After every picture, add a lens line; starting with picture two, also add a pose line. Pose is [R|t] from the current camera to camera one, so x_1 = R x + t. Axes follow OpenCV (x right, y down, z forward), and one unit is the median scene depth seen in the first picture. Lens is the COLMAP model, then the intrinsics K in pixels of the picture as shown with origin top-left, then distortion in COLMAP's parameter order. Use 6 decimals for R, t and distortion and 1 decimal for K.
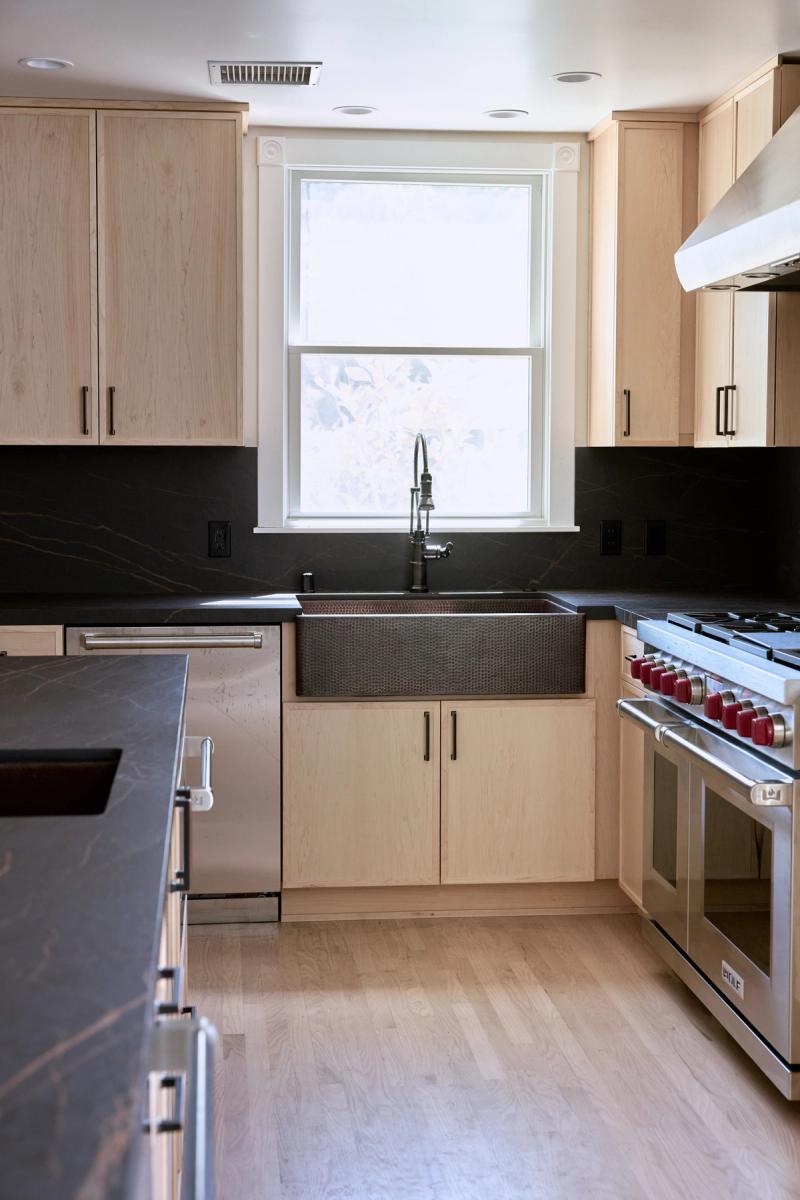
lens RADIAL K [[1806.1, 0, 395.7], [0, 1806.1, 575.3], [0, 0, 1]] dist [0.047966, 0.000000]
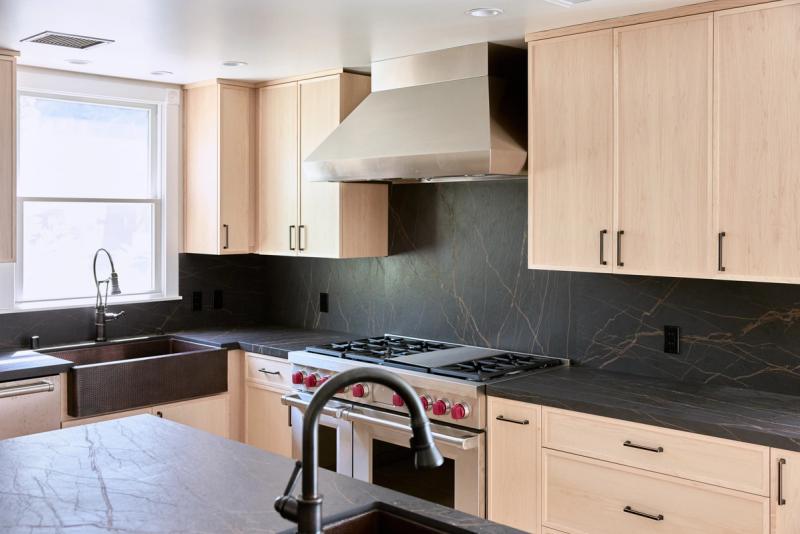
lens RADIAL K [[870.4, 0, 422.6], [0, 870.4, 217.6], [0, 0, 1]] dist [0.002315, 0.000000]
pose [[0.758540, -0.003865, 0.651615, -0.314405], [0.044863, 0.997919, -0.046305, -0.059910], [-0.650080, 0.064357, 0.757135, 0.184765]]
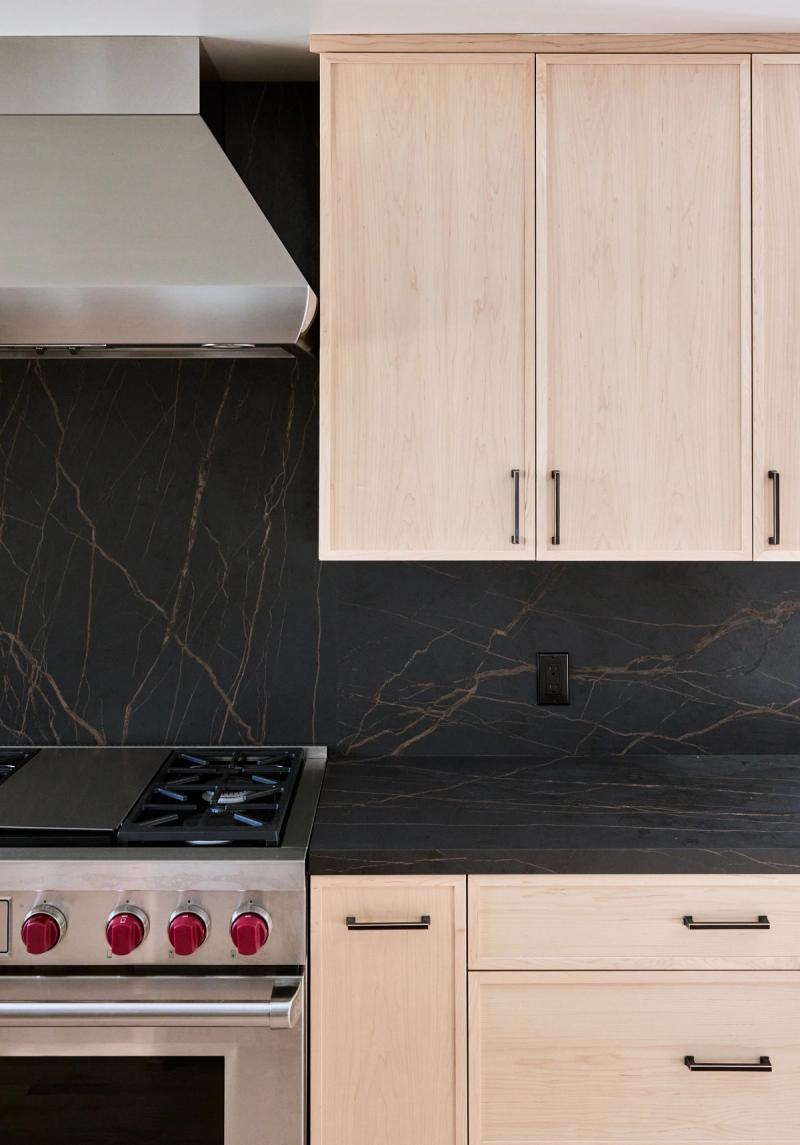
lens RADIAL K [[1311.6, 0, 404.5], [0, 1311.6, 401.7], [0, 0, 1]] dist [0.014527, 0.000000]
pose [[0.102710, 0.018612, 0.994537, -0.258476], [0.067902, 0.997362, -0.025677, -0.089767], [-0.992391, 0.070168, 0.101176, 0.580118]]
